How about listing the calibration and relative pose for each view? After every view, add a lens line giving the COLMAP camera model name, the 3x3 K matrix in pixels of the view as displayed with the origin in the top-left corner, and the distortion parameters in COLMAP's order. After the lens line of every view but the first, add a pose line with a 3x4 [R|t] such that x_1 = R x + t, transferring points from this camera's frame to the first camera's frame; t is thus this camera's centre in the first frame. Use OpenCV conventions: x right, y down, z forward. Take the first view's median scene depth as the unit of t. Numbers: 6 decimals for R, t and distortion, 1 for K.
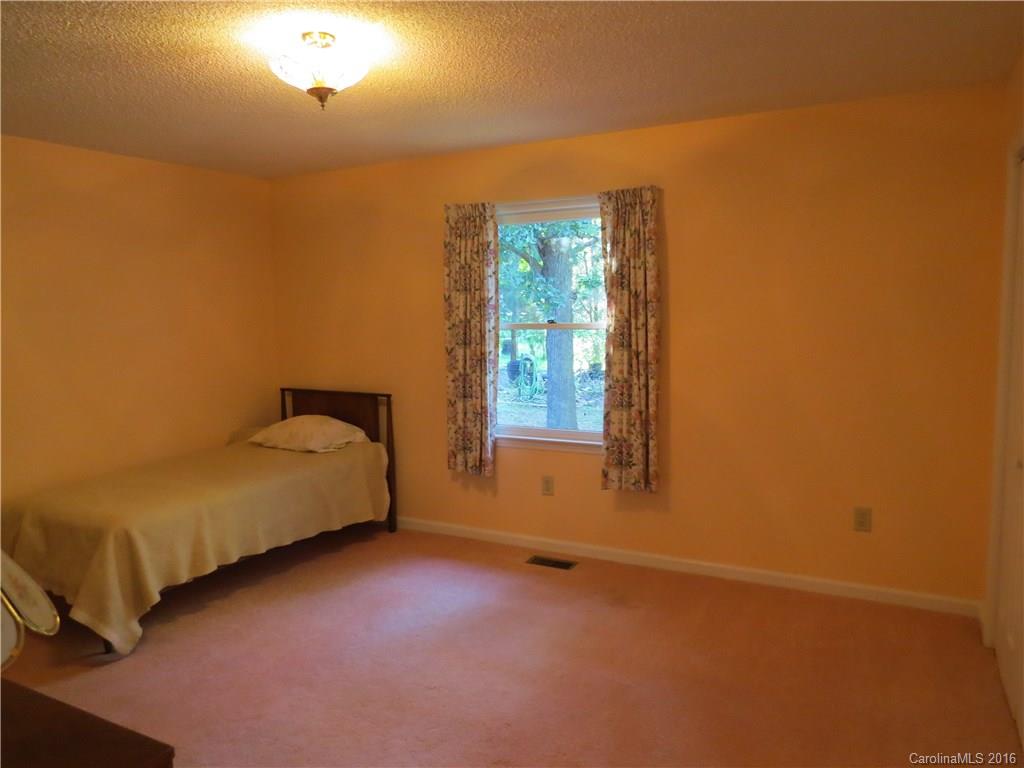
lens RADIAL K [[718.9, 0, 512.0], [0, 718.9, 384.0], [0, 0, 1]] dist [-0.031376, -0.000083]
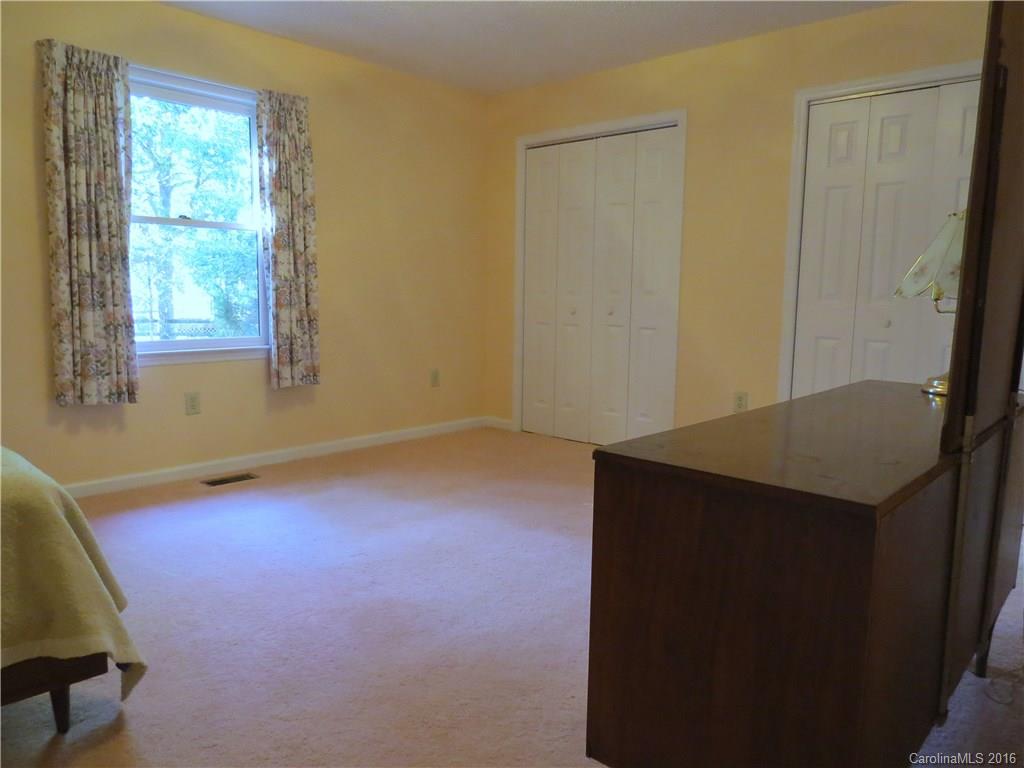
lens RADIAL K [[718.9, 0, 512.0], [0, 718.9, 384.0], [0, 0, 1]] dist [-0.031376, -0.000083]
pose [[0.255871, -0.098398, 0.961690, -0.772091], [0.085706, 0.993198, 0.078818, 0.090511], [-0.962904, 0.062255, 0.262564, 0.427168]]
